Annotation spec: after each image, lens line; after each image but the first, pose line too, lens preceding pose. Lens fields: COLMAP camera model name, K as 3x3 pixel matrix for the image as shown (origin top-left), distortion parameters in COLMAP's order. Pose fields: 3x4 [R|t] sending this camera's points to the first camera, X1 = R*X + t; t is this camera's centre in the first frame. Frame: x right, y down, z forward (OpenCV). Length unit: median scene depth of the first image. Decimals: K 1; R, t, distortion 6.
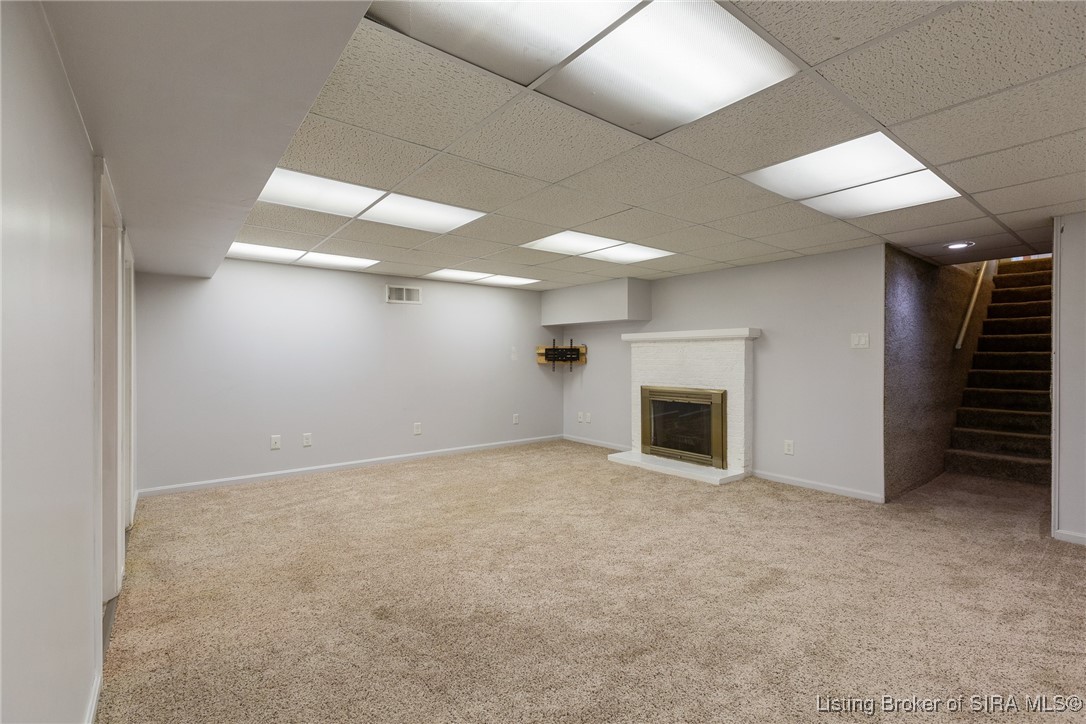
lens RADIAL K [[485.2, 0, 547.8], [0, 485.2, 357.7], [0, 0, 1]] dist [0.000586, 0.000245]
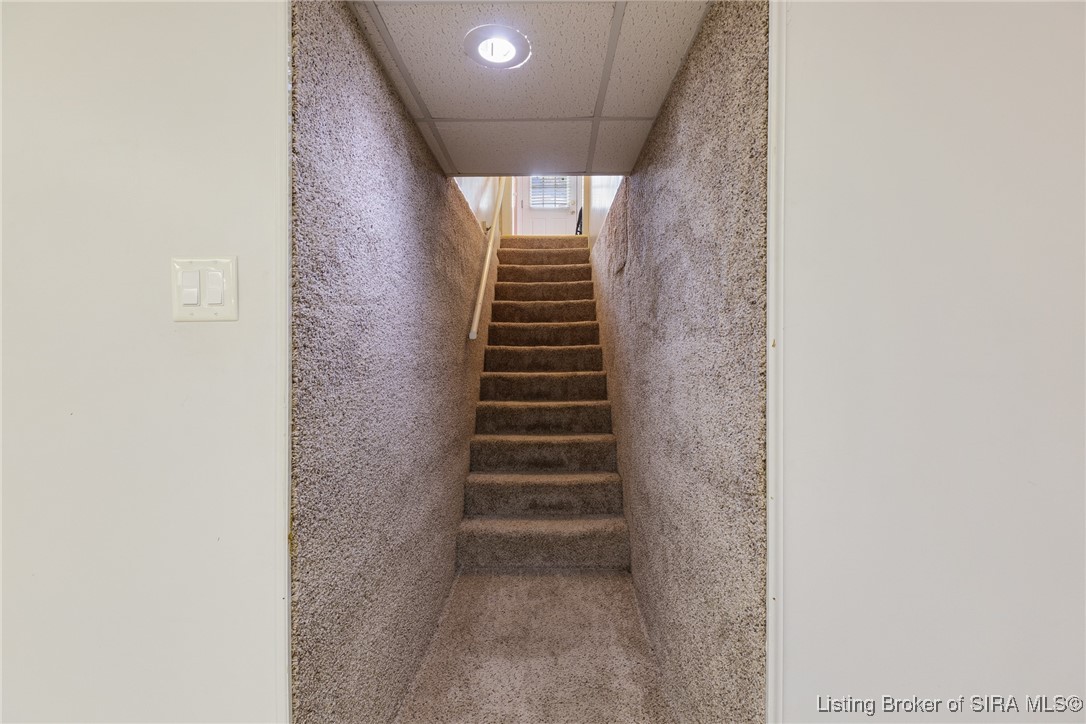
lens RADIAL K [[485.2, 0, 547.8], [0, 485.2, 357.7], [0, 0, 1]] dist [0.000586, 0.000245]
pose [[0.617600, -0.009858, 0.786431, 0.443842], [0.003458, 0.999946, 0.009819, -0.002034], [-0.786485, -0.003345, 0.617600, 0.569722]]
